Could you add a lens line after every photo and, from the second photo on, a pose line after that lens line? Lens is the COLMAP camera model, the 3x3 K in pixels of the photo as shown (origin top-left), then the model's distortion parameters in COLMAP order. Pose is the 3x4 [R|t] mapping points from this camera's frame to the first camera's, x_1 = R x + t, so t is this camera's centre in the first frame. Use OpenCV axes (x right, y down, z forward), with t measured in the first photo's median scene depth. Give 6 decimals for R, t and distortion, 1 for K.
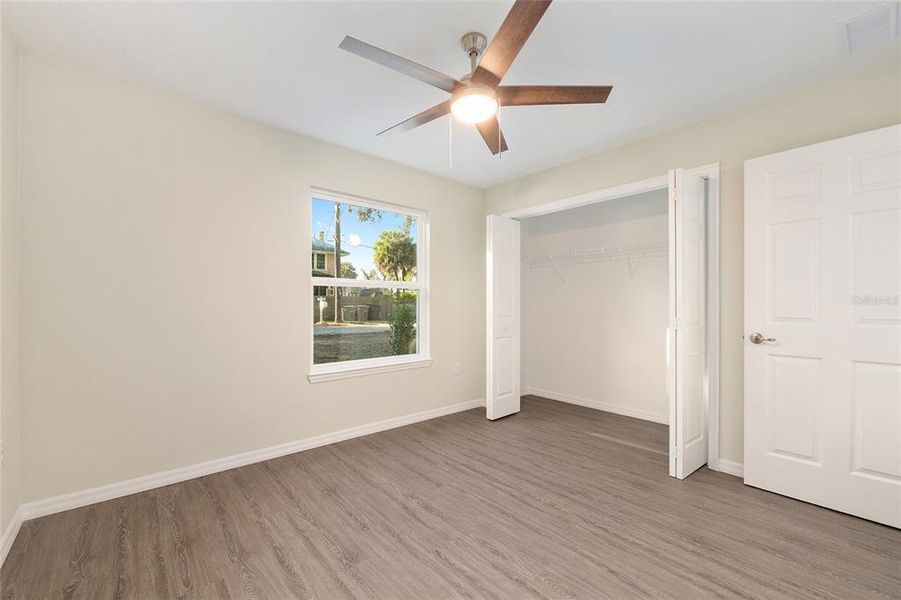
lens RADIAL K [[371.4, 0, 450.2], [0, 371.4, 304.9], [0, 0, 1]] dist [-0.003270, -0.000076]
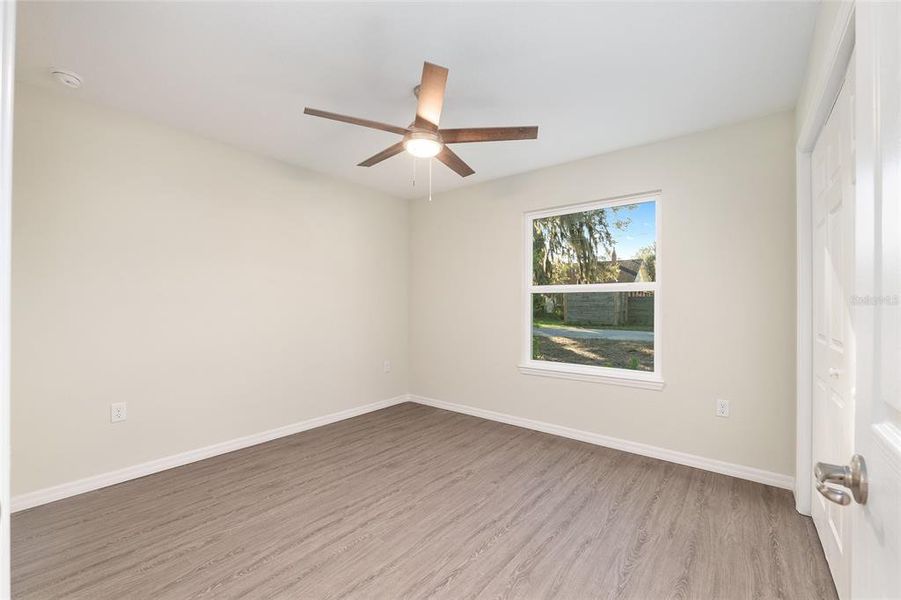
lens RADIAL K [[371.4, 0, 450.2], [0, 371.4, 304.9], [0, 0, 1]] dist [-0.003270, -0.000076]
pose [[0.172229, -0.005195, -0.985043, 0.972124], [-0.004907, 0.999969, -0.006131, -0.005691], [0.985045, 0.005889, 0.172198, 0.688586]]
